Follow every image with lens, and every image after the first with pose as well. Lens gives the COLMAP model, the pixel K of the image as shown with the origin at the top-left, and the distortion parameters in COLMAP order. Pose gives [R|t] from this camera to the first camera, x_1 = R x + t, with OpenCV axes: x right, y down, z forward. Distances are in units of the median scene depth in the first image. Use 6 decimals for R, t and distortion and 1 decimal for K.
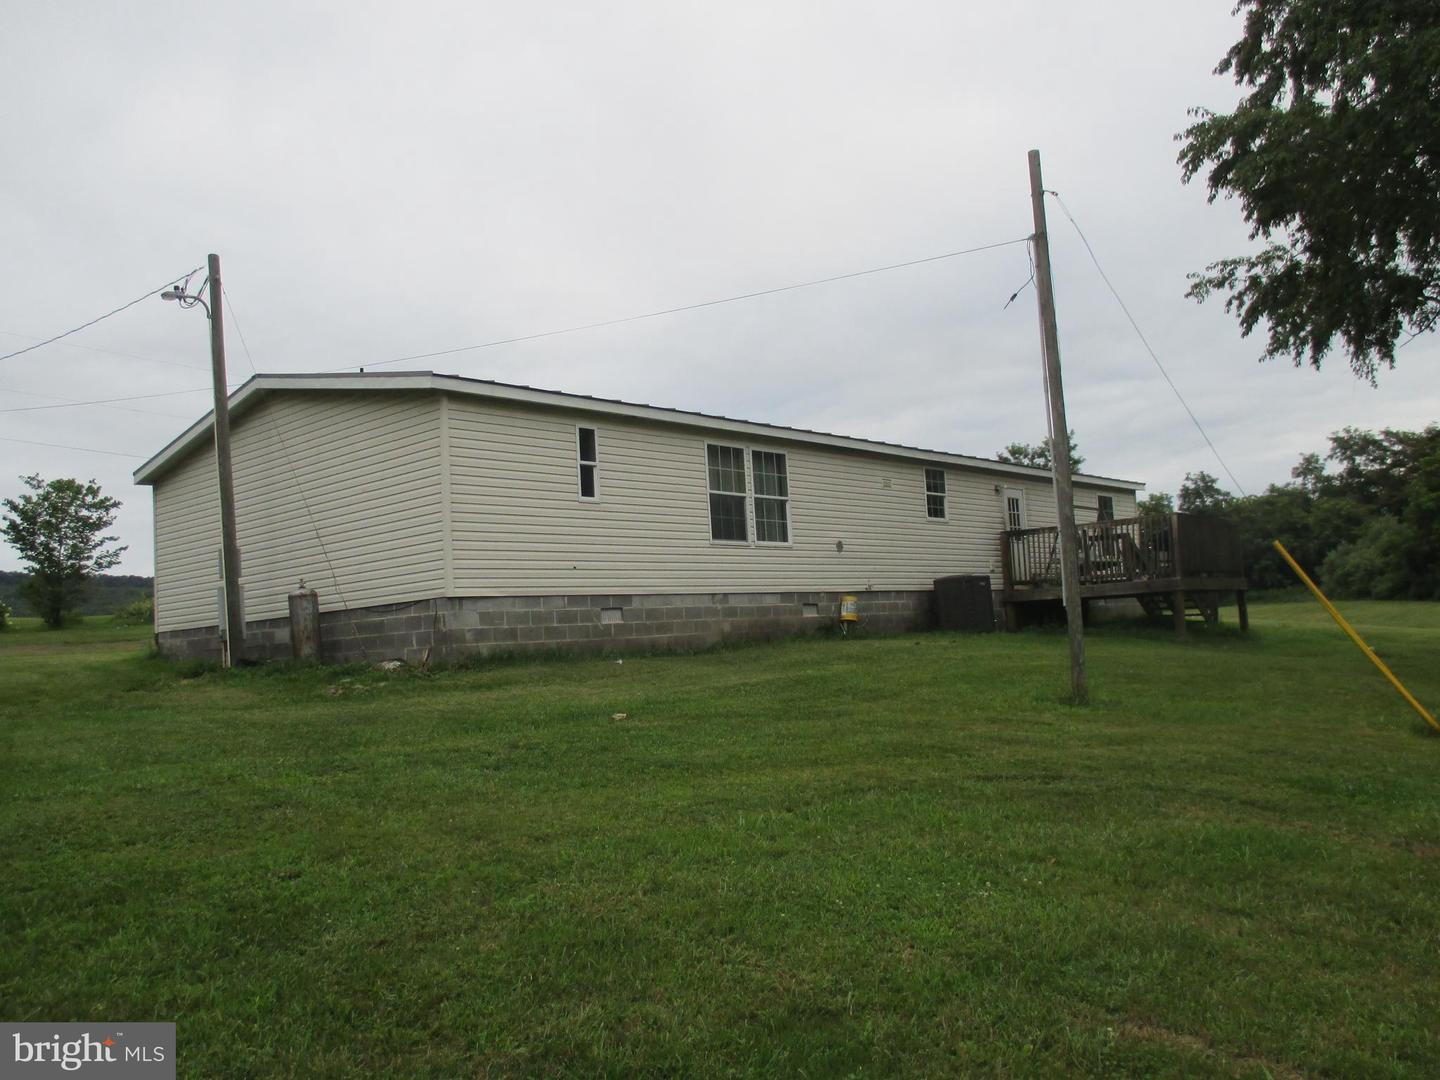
lens RADIAL K [[1205.5, 0, 722.3], [0, 1205.5, 536.6], [0, 0, 1]] dist [-0.029792, 0.004630]
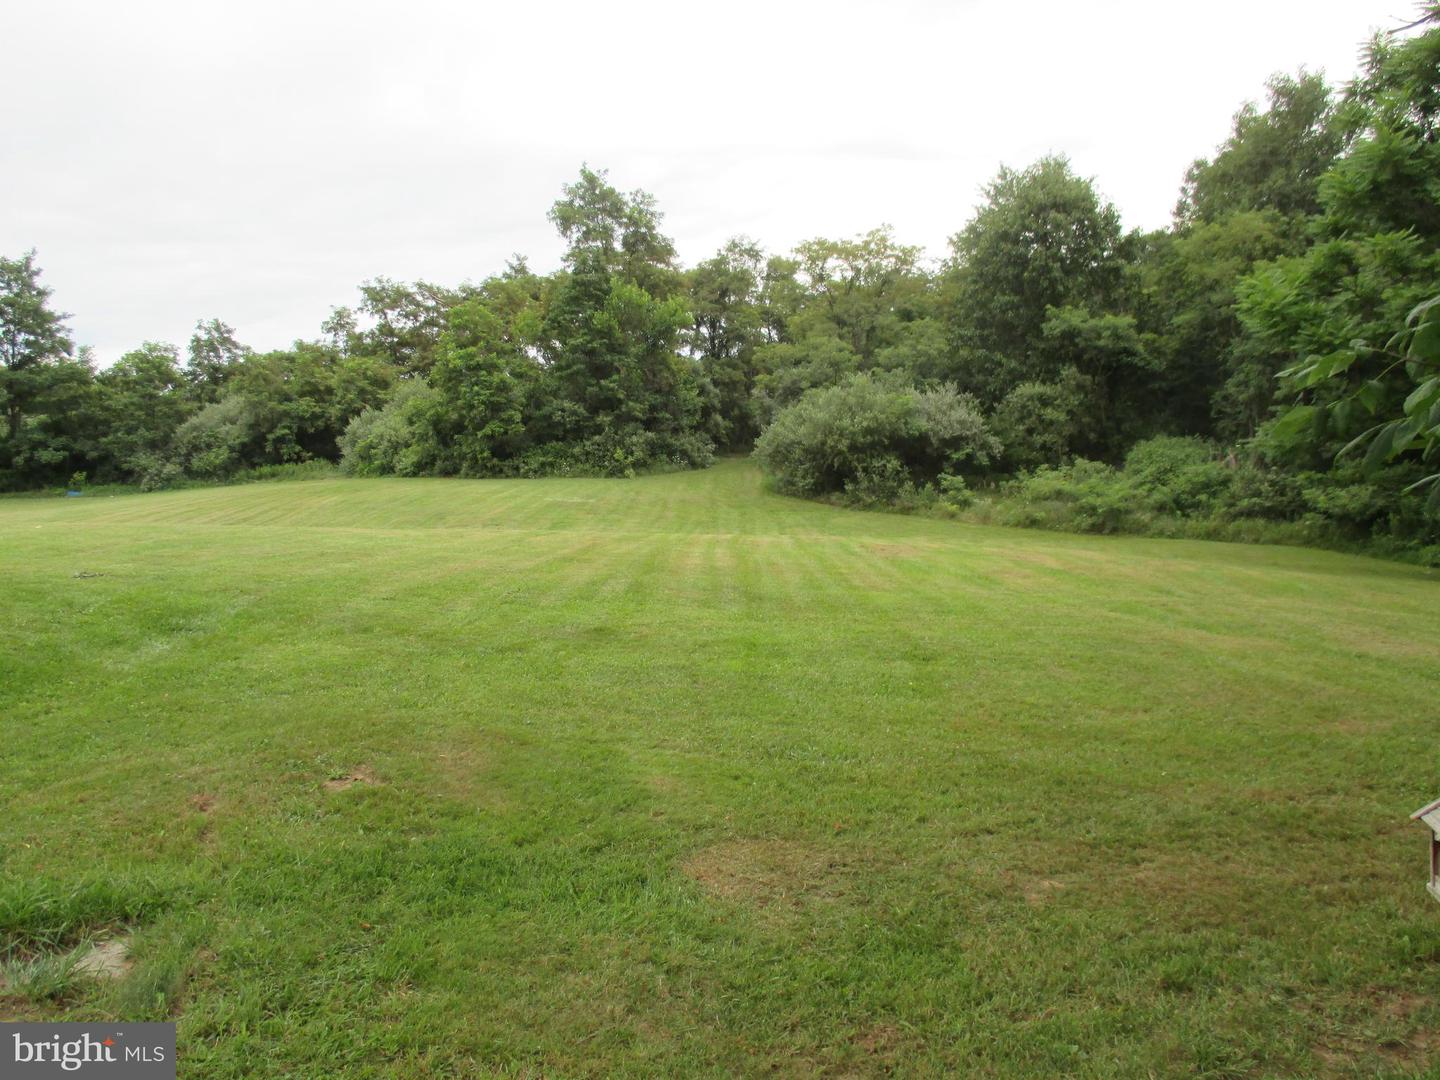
lens RADIAL K [[1205.5, 0, 717.0], [0, 1205.5, 535.4], [0, 0, 1]] dist [-0.029792, 0.004630]
pose [[0.743071, -0.041562, 0.667921, 0.130163], [-0.029105, 0.995118, 0.094302, 0.006810], [-0.668580, -0.089513, 0.738234, 0.200015]]
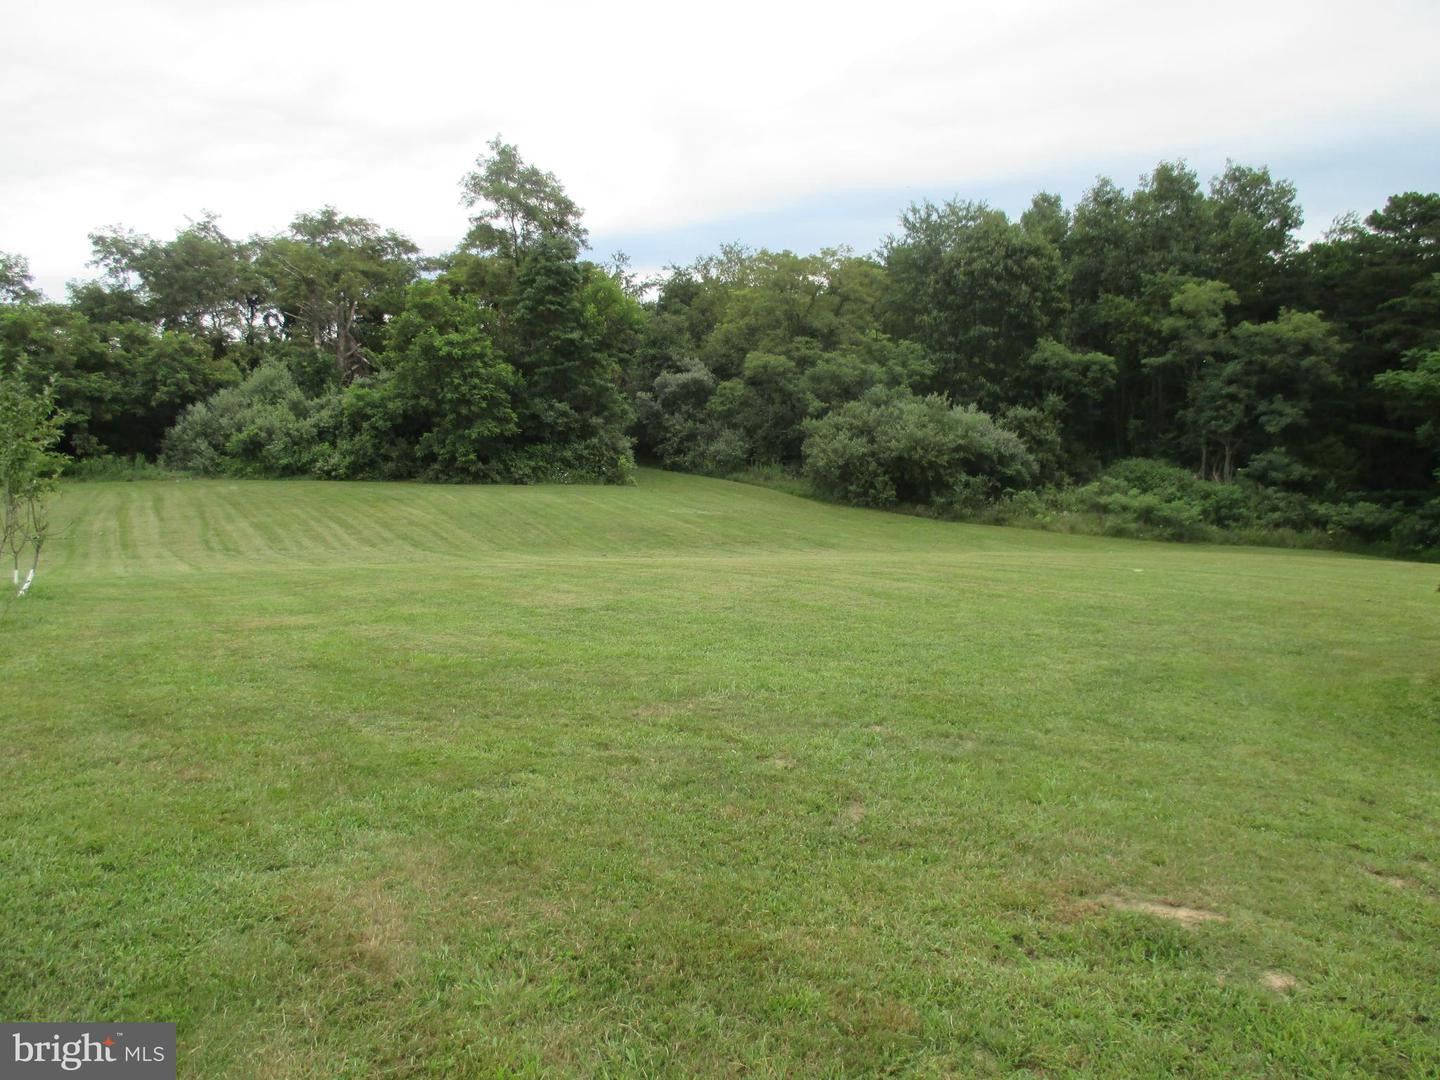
lens RADIAL K [[1205.5, 0, 723.6], [0, 1205.5, 543.4], [0, 0, 1]] dist [-0.029792, 0.004630]
pose [[0.260885, -0.068399, 0.962944, -0.062399], [-0.065728, 0.993914, 0.088406, 0.011539], [-0.963130, -0.086356, 0.254801, 0.543516]]
